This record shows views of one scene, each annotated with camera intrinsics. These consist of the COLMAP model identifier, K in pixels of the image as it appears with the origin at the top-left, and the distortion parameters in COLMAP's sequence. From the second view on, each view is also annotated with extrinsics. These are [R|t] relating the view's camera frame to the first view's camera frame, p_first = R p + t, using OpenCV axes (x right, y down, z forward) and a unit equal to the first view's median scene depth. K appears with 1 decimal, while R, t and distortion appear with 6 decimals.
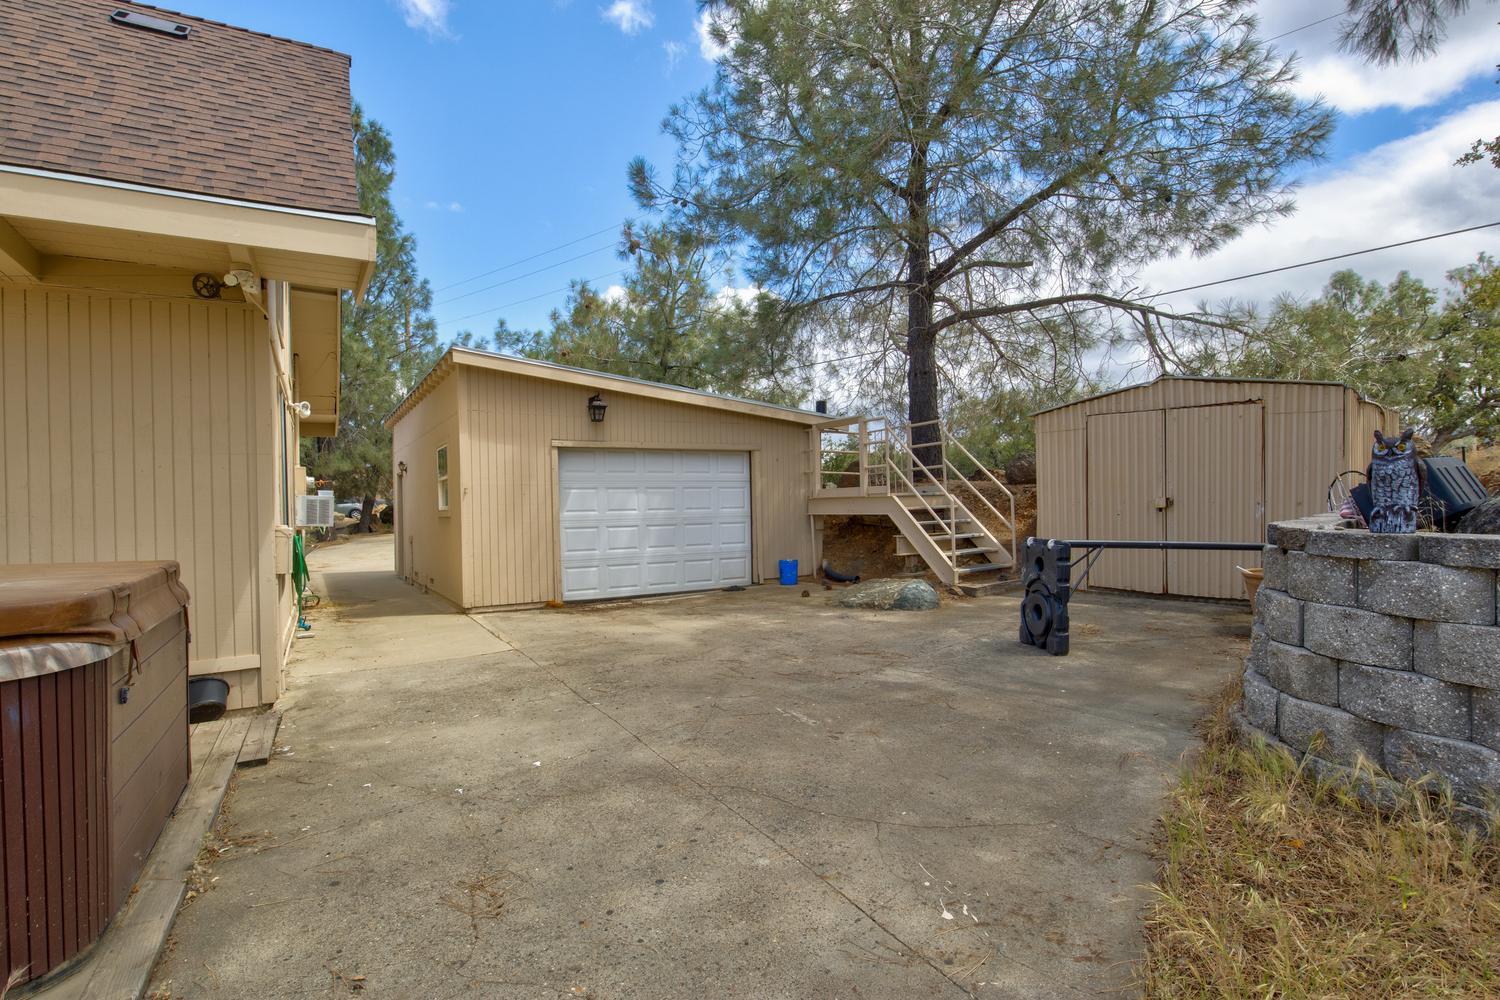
lens RADIAL K [[743.4, 0, 745.7], [0, 743.4, 506.7], [0, 0, 1]] dist [-0.007547, -0.000663]
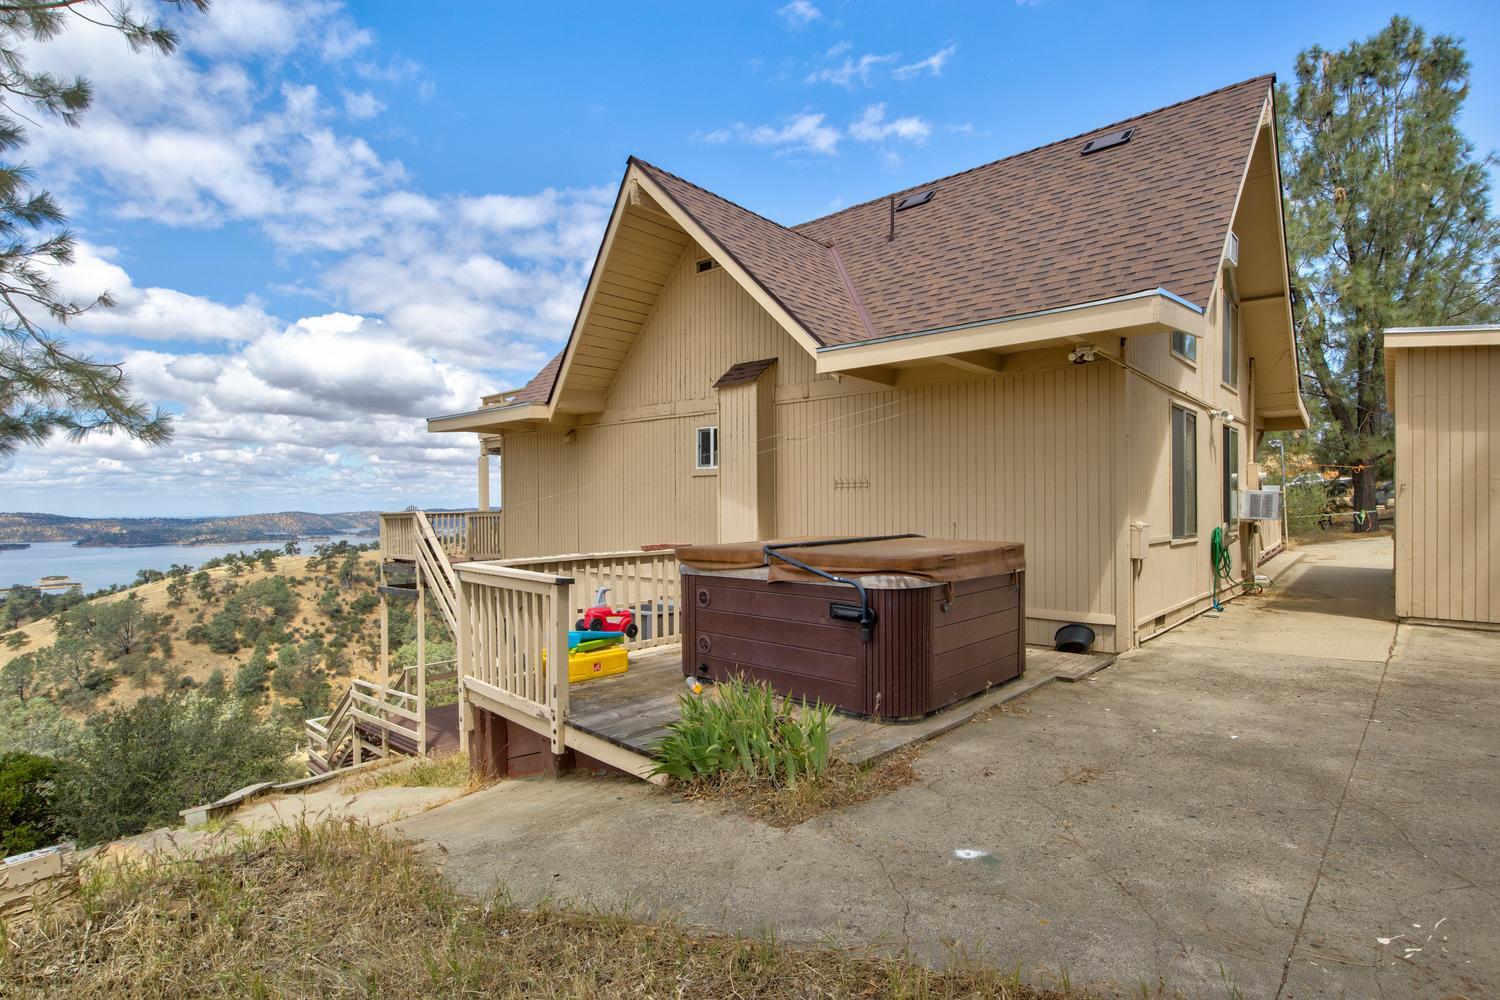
lens RADIAL K [[743.4, 0, 745.7], [0, 743.4, 506.7], [0, 0, 1]] dist [-0.007547, -0.000663]
pose [[0.307490, 0.022639, -0.951282, 0.506417], [-0.001190, 0.999725, 0.023407, -0.038571], [0.951551, -0.006066, 0.307433, -0.080600]]
